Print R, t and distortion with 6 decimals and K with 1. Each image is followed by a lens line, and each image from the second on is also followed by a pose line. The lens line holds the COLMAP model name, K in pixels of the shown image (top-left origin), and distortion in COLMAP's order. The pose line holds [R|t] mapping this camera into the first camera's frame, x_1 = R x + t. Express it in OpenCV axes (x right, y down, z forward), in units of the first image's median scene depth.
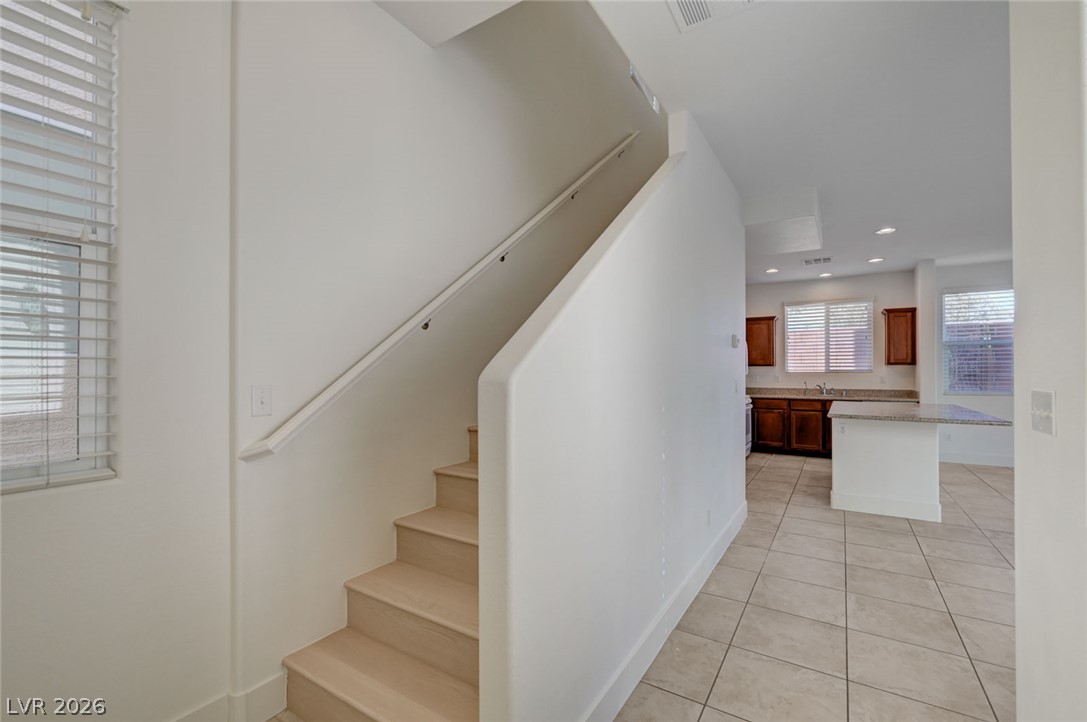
lens RADIAL K [[460.1, 0, 547.2], [0, 460.1, 370.0], [0, 0, 1]] dist [-0.001497, -0.000228]
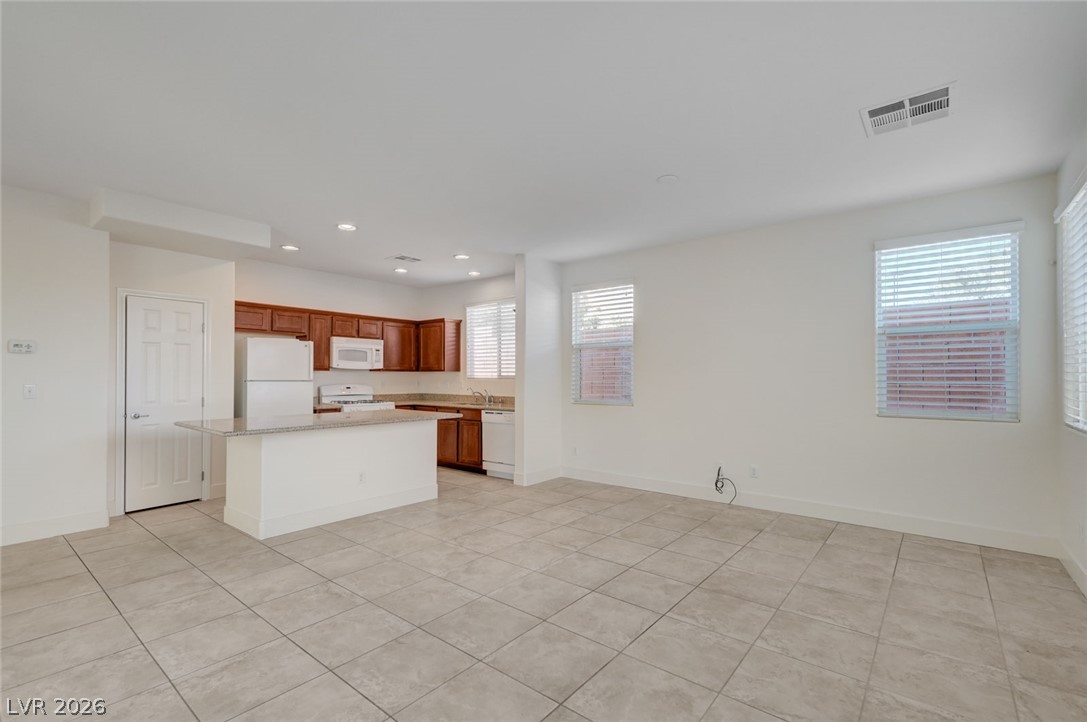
lens RADIAL K [[487.4, 0, 543.5], [0, 487.4, 361.0], [0, 0, 1]] dist [0.009727, 0.000314]
pose [[0.992772, -0.000360, -0.120014, 1.493984], [-0.003176, 0.999567, -0.029268, -0.001720], [0.119973, 0.029437, 0.992341, 0.075410]]
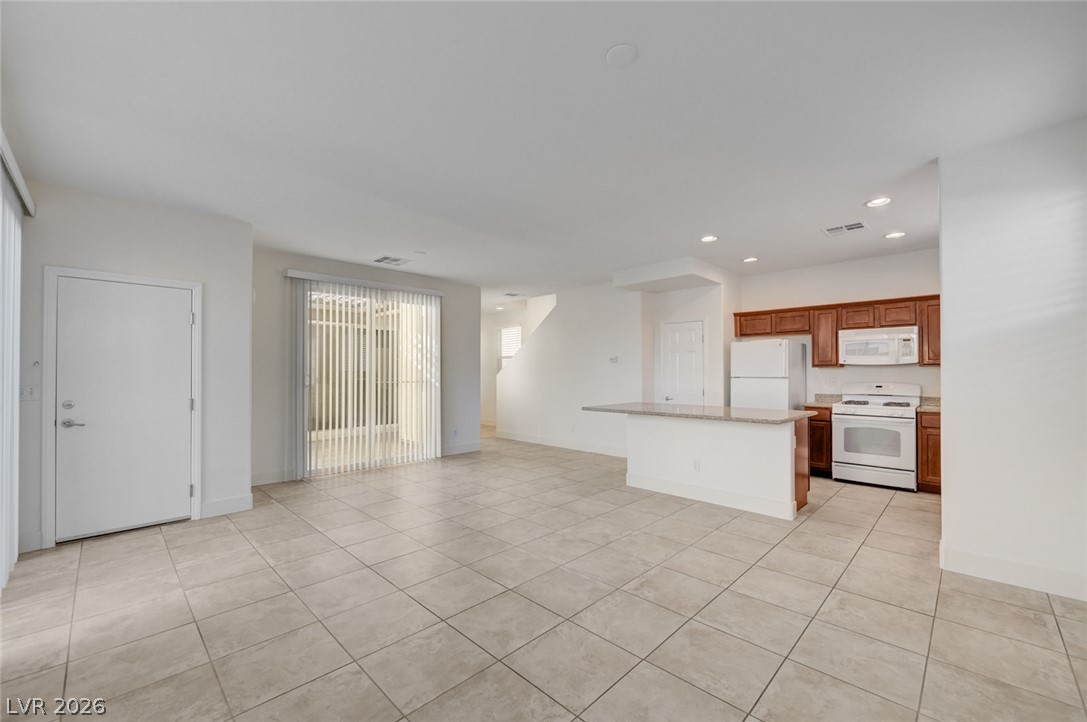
lens RADIAL K [[436.7, 0, 546.7], [0, 436.7, 368.9], [0, 0, 1]] dist [-0.008237, 0.000074]
pose [[-0.209681, -0.007682, -0.977740, 2.106365], [0.006331, 0.999938, -0.009214, -0.002879], [0.977749, -0.008122, -0.209619, 1.011247]]
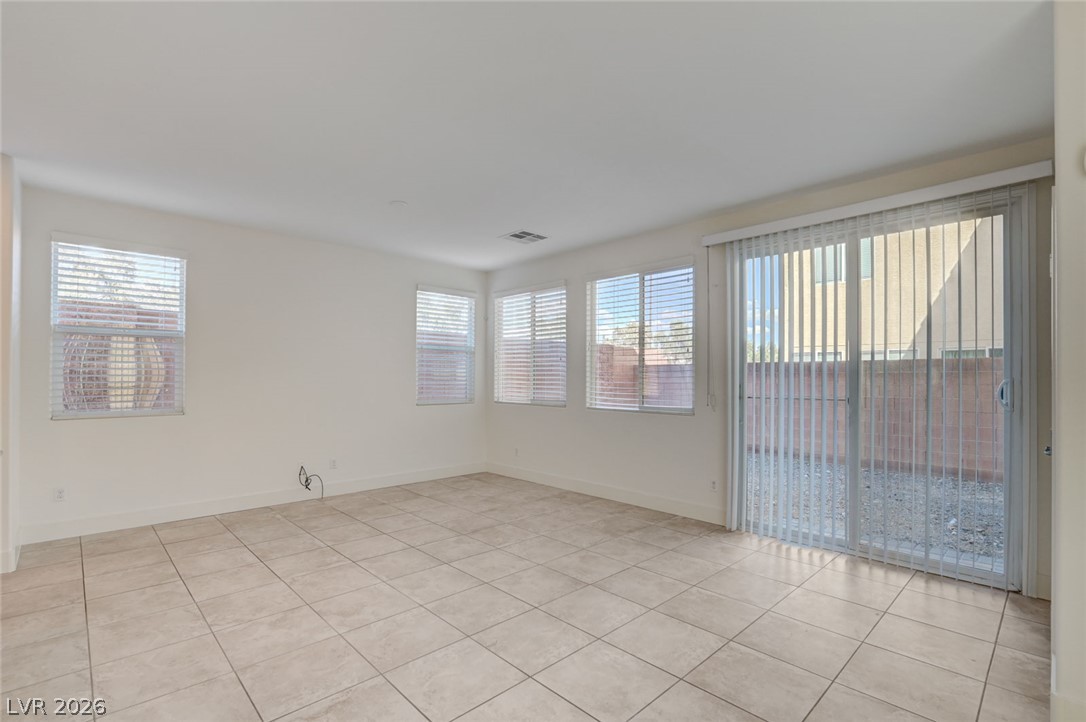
lens RADIAL K [[500.7, 0, 549.0], [0, 500.7, 376.3], [0, 0, 1]] dist [-0.002303, -0.000387]
pose [[0.233859, 0.006780, 0.972247, 0.674708], [-0.006901, 0.999962, -0.005314, -0.001631], [-0.972246, -0.005467, 0.233897, 0.444120]]
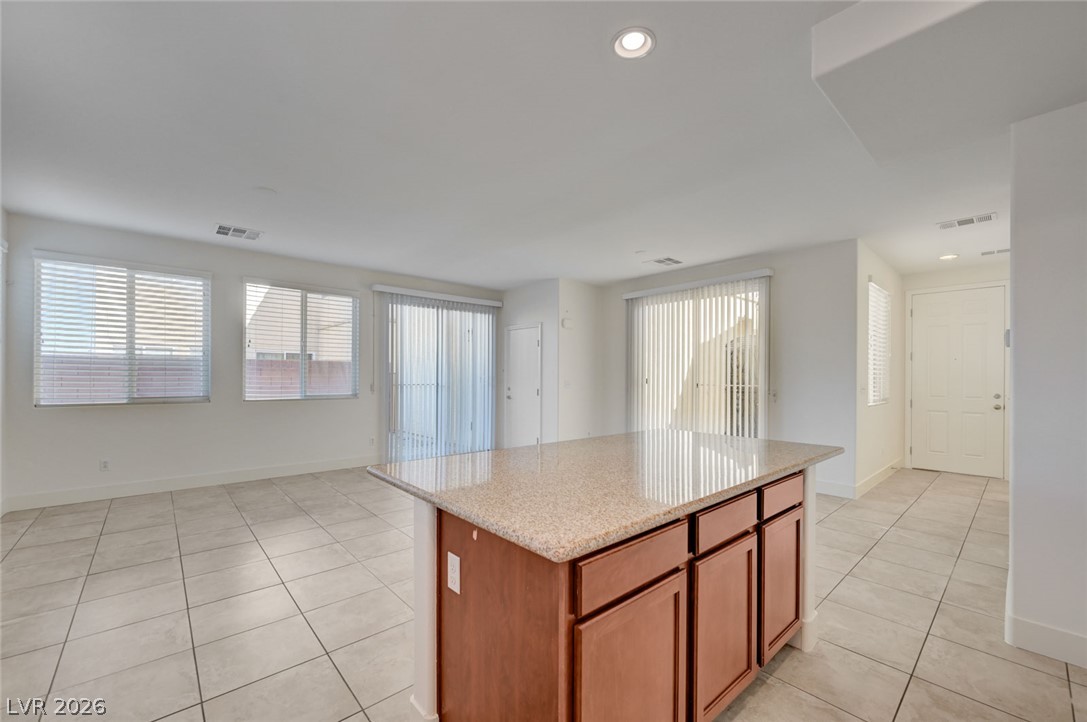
lens RADIAL K [[436.7, 0, 546.7], [0, 436.7, 368.9], [0, 0, 1]] dist [-0.008237, 0.000074]
pose [[-0.964134, 0.000152, 0.265415, 0.841559], [-0.005068, 0.999807, -0.018981, 0.003302], [-0.265366, -0.019645, -0.963948, 1.678580]]
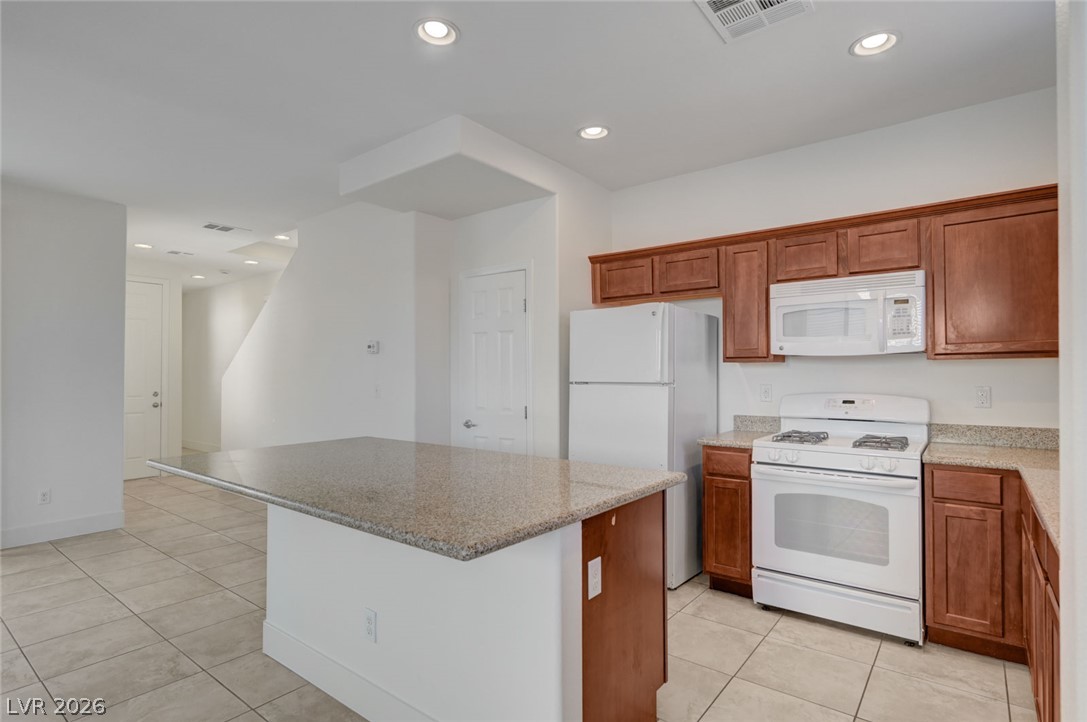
lens RADIAL K [[552.3, 0, 547.9], [0, 552.3, 365.2], [0, 0, 1]] dist [-0.002147, -0.000482]
pose [[-0.094704, -0.014927, -0.995394, 1.442687], [0.006356, 0.999858, -0.015598, 0.001183], [0.995485, -0.007804, -0.094596, 1.363395]]
